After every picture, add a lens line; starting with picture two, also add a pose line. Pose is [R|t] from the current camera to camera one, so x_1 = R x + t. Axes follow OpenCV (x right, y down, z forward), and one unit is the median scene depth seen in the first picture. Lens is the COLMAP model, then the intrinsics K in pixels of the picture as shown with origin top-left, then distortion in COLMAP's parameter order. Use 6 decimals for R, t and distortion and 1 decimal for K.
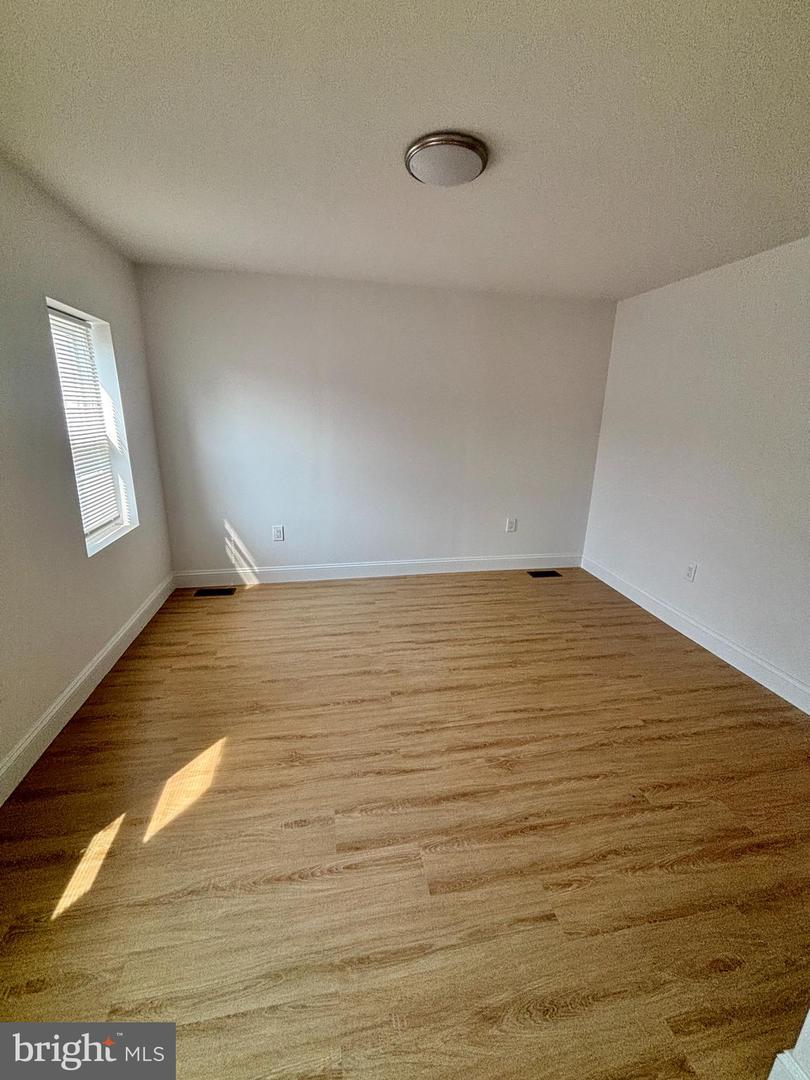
lens RADIAL K [[437.1, 0, 405.6], [0, 437.1, 538.1], [0, 0, 1]] dist [-0.002908, -0.000013]
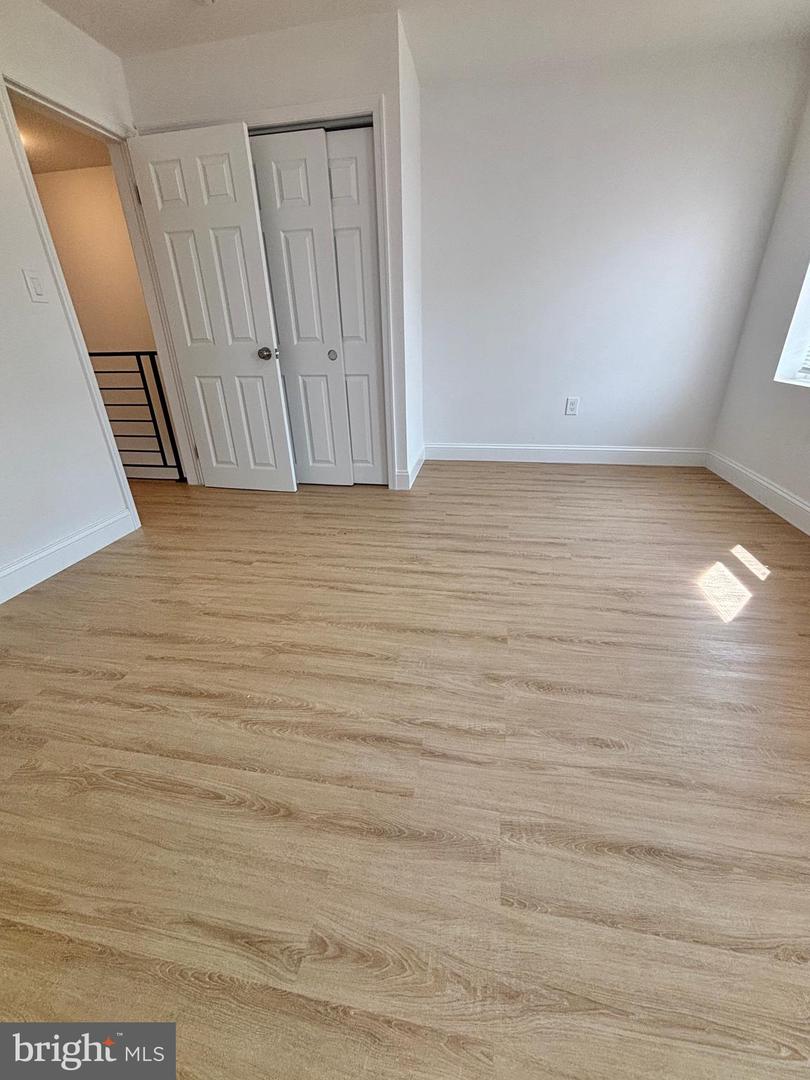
lens RADIAL K [[433.0, 0, 405.0], [0, 433.0, 540.0], [0, 0, 1]] dist [0.001971, -0.004909]
pose [[-0.932829, -0.153999, 0.325753, -0.081783], [0.108245, 0.742534, 0.661004, -0.215514], [-0.343677, 0.651864, -0.675987, 1.428674]]
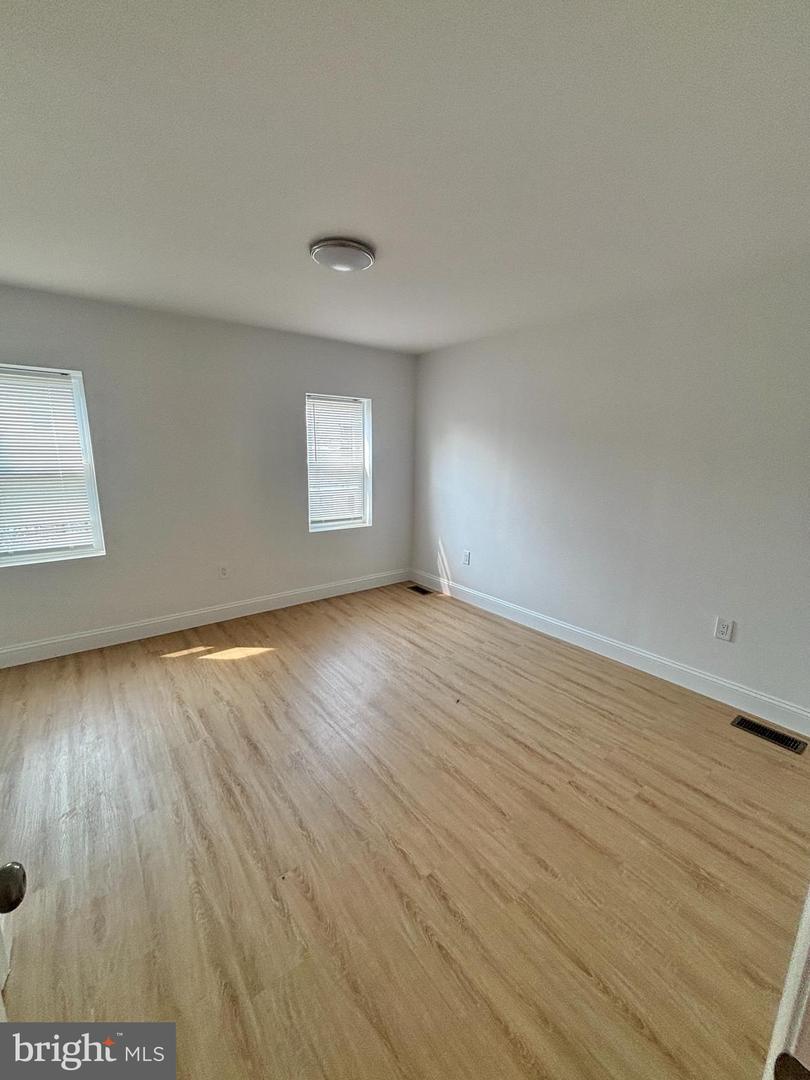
lens RADIAL K [[441.3, 0, 407.3], [0, 441.3, 536.5], [0, 0, 1]] dist [0.000289, 0.000432]
pose [[0.446509, 0.164731, -0.879485, 1.010025], [-0.258374, 0.964774, 0.049532, -0.126950], [0.856664, 0.205120, 0.473343, 0.493653]]
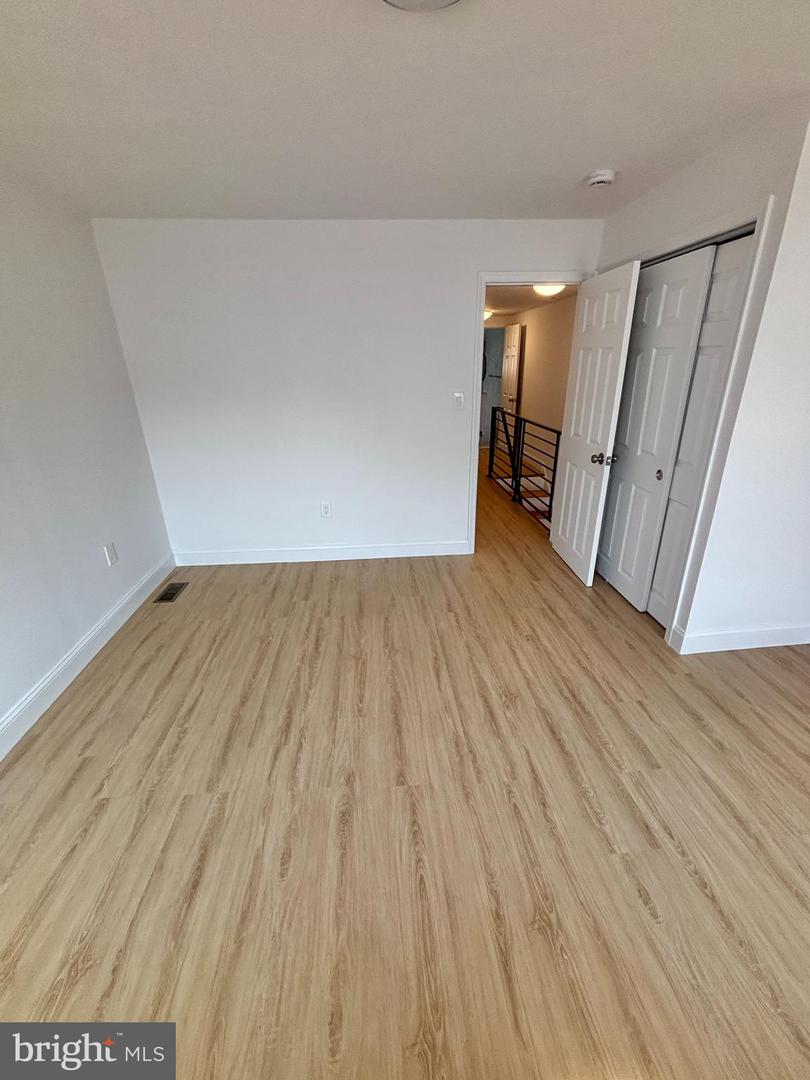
lens RADIAL K [[437.7, 0, 405.0], [0, 437.7, 540.0], [0, 0, 1]] dist [0.001795, 0.000124]
pose [[0.099510, -0.399168, 0.911462, -0.537430], [0.306116, 0.883865, 0.353661, -0.255958], [-0.946779, 0.243820, 0.210145, 0.760523]]
